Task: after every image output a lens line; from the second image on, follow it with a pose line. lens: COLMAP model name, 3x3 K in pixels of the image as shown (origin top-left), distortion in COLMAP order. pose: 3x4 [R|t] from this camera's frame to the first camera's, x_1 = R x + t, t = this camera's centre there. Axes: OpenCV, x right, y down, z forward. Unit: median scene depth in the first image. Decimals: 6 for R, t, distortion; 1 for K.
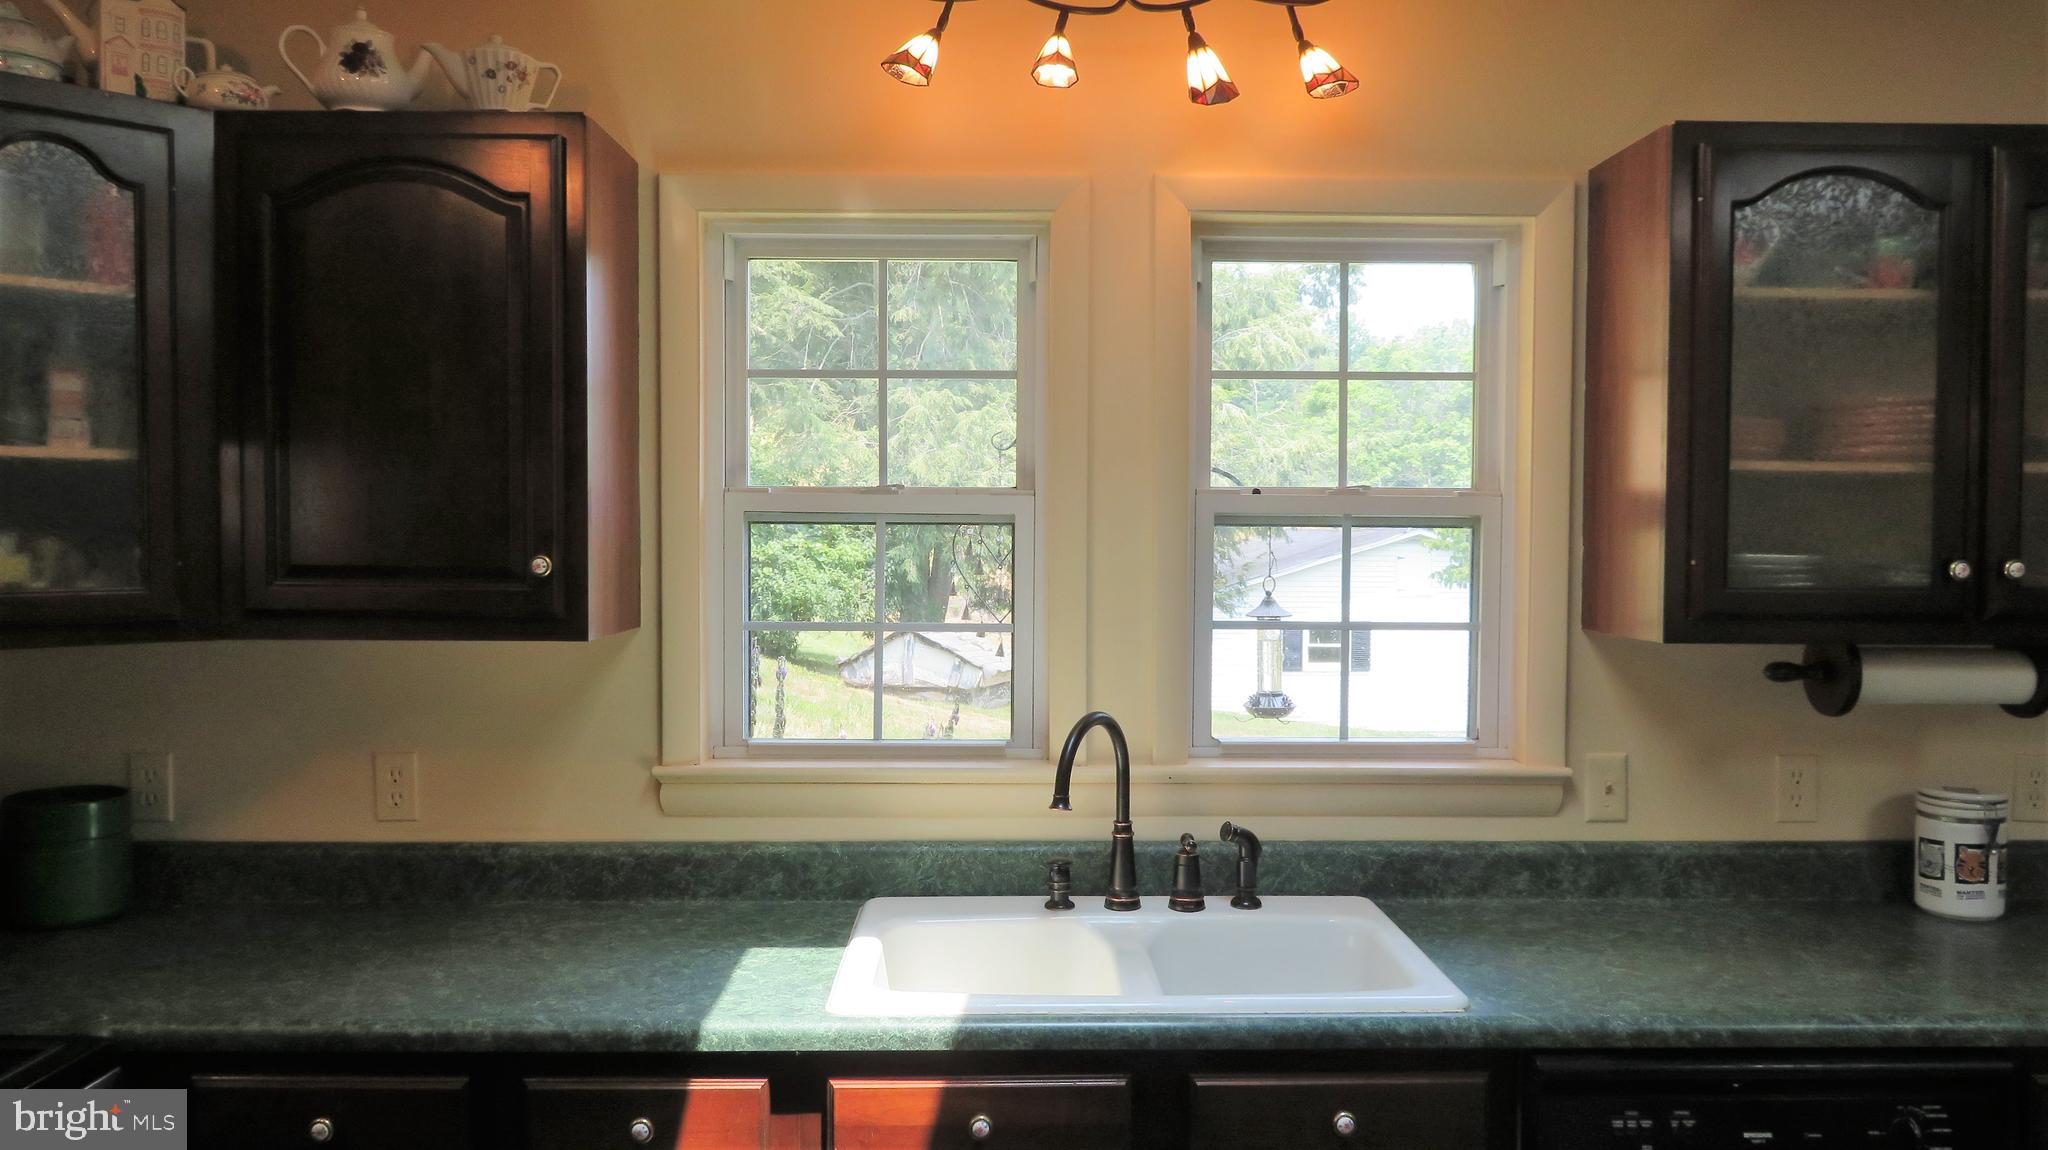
lens RADIAL K [[1518.0, 0, 1032.1], [0, 1518.0, 571.1], [0, 0, 1]] dist [-0.011395, -0.000112]
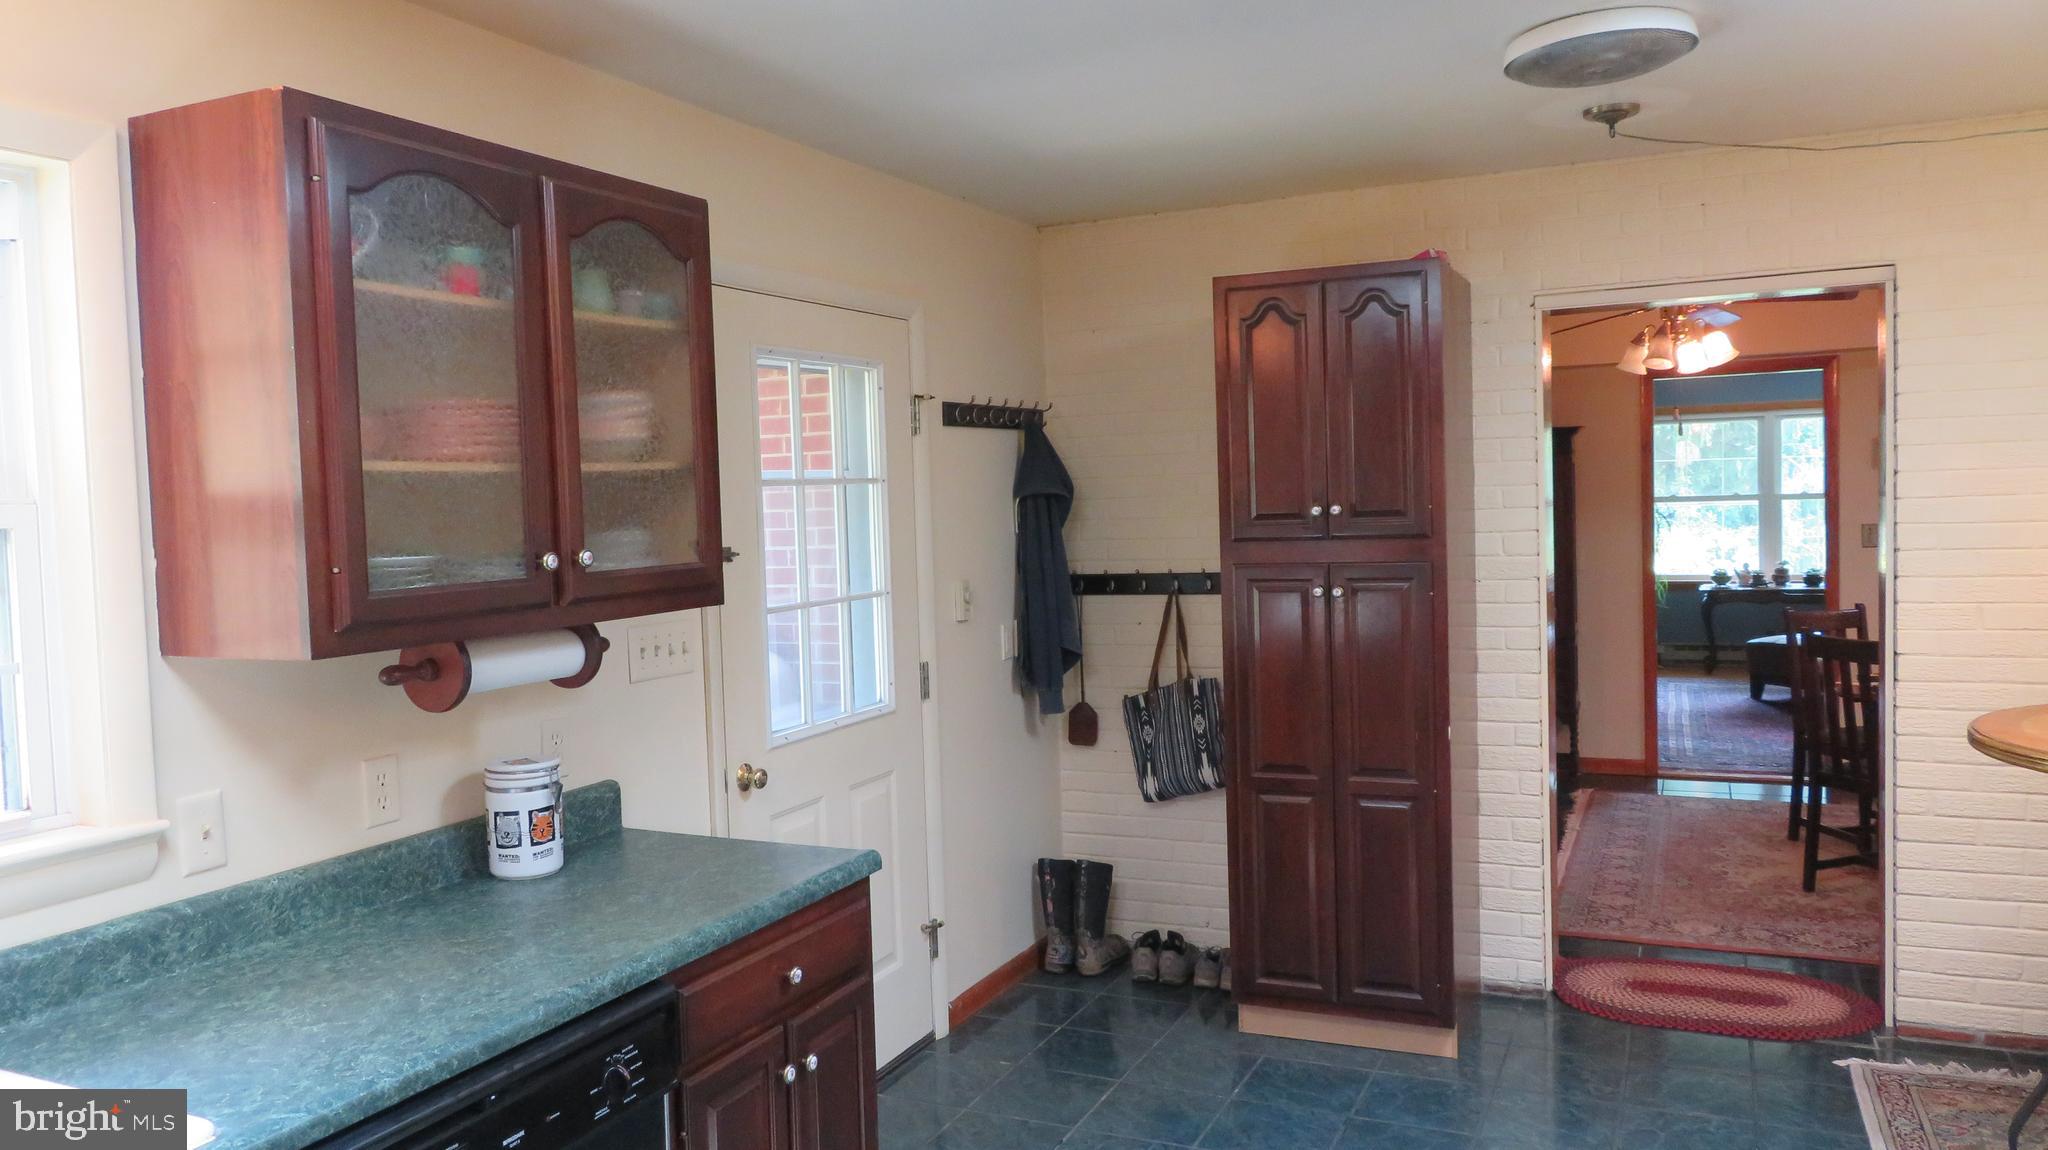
lens RADIAL K [[1459.4, 0, 1017.6], [0, 1459.4, 572.6], [0, 0, 1]] dist [-0.014832, 0.011189]
pose [[0.437359, -0.066265, 0.896842, -0.170222], [0.059340, 0.997234, 0.044745, -0.018140], [-0.897327, 0.033649, 0.440082, 0.213308]]
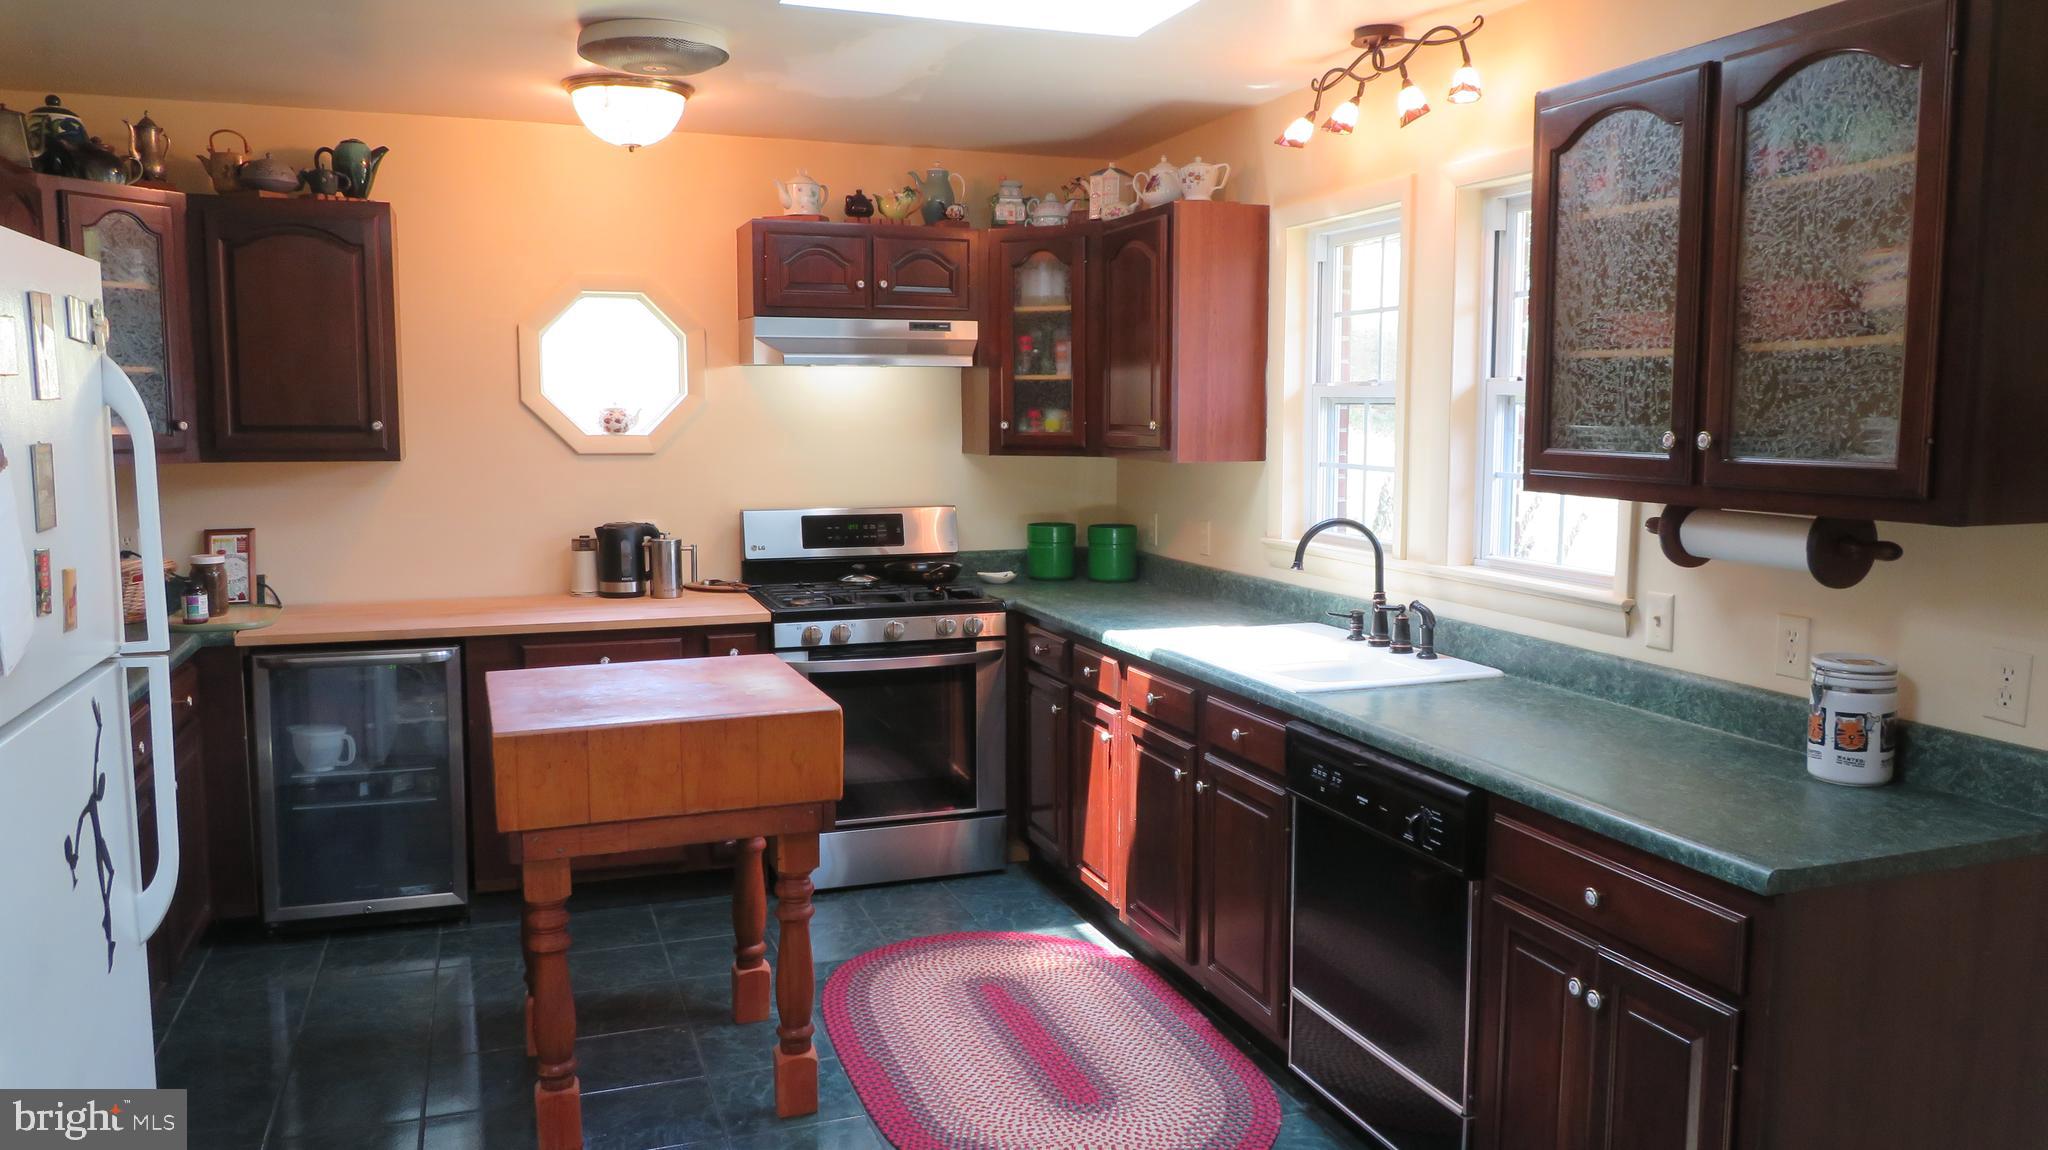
lens RADIAL K [[1459.4, 0, 1017.6], [0, 1459.4, 572.6], [0, 0, 1]] dist [-0.014832, 0.011189]
pose [[0.322640, 0.103383, -0.940859, 1.386050], [-0.026530, 0.994614, 0.100192, 0.001663], [0.946150, -0.007365, 0.323645, 0.148582]]
